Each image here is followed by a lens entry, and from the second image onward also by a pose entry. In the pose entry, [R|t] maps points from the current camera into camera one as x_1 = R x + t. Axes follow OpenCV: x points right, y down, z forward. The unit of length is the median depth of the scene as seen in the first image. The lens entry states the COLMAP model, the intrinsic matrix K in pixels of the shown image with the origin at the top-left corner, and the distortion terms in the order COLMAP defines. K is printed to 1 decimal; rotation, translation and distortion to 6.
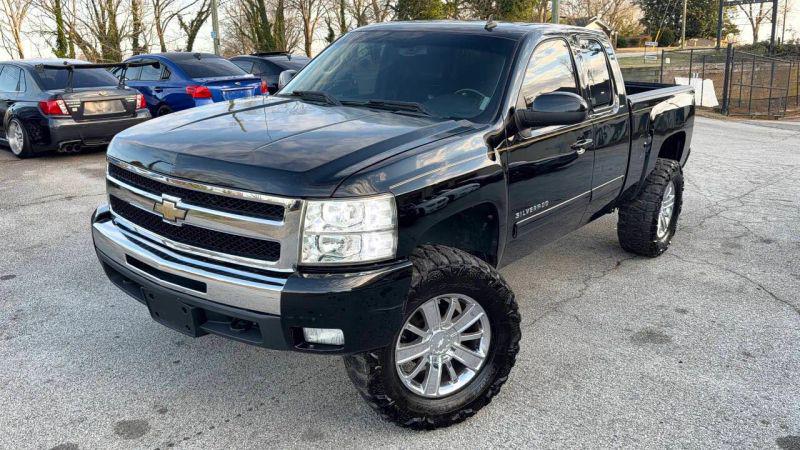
lens RADIAL K [[649.5, 0, 399.5], [0, 649.5, 242.4], [0, 0, 1]] dist [0.014867, -0.005285]
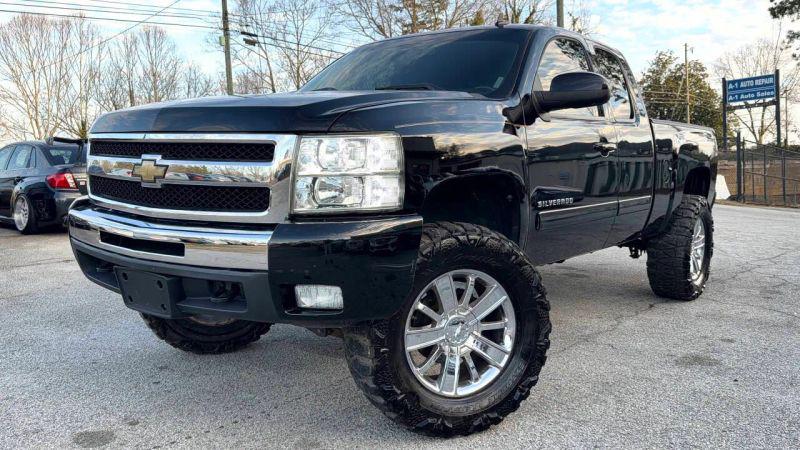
lens RADIAL K [[658.3, 0, 402.4], [0, 658.3, 240.3], [0, 0, 1]] dist [0.000153, 0.001193]
pose [[0.999761, -0.015187, -0.015716, 0.005708], [0.012198, 0.984430, -0.175355, 0.183584], [0.018135, 0.175121, 0.984380, 0.120528]]
